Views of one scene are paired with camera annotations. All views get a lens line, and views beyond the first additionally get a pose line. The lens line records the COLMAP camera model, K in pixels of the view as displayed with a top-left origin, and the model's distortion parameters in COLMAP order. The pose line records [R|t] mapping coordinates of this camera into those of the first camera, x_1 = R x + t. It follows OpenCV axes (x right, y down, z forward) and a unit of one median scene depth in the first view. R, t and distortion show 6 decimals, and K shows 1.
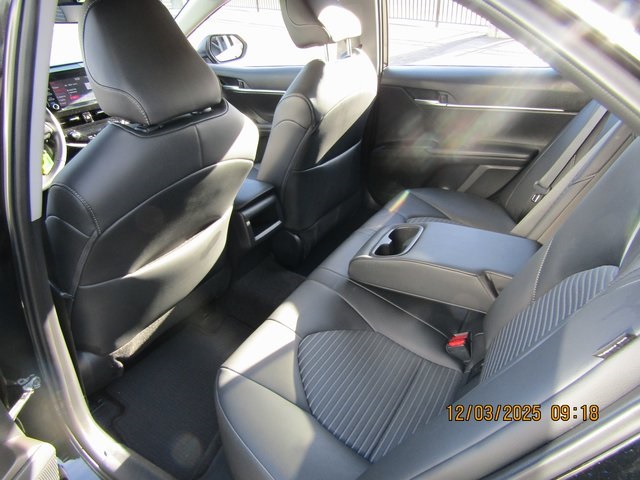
lens RADIAL K [[457.8, 0, 320.0], [0, 457.8, 240.0], [0, 0, 1]] dist [-0.016354, 0.013484]
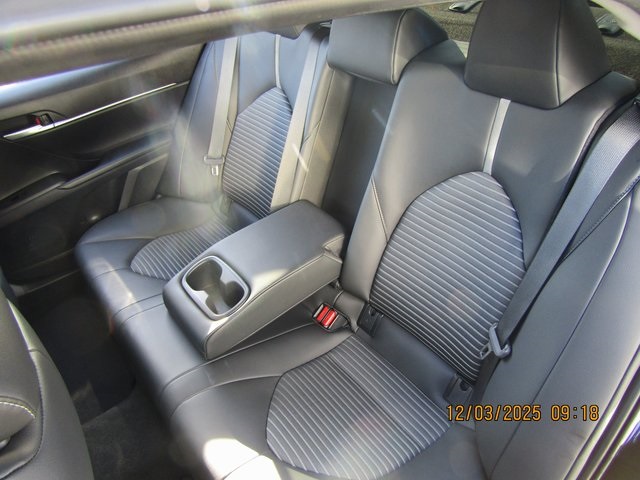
lens RADIAL K [[457.8, 0, 320.0], [0, 457.8, 240.0], [0, 0, 1]] dist [-0.016354, 0.013484]
pose [[0.315388, -0.568023, 0.760185, -0.321782], [0.494926, 0.781950, 0.378949, -0.258543], [-0.809678, 0.256719, 0.527747, 0.350670]]
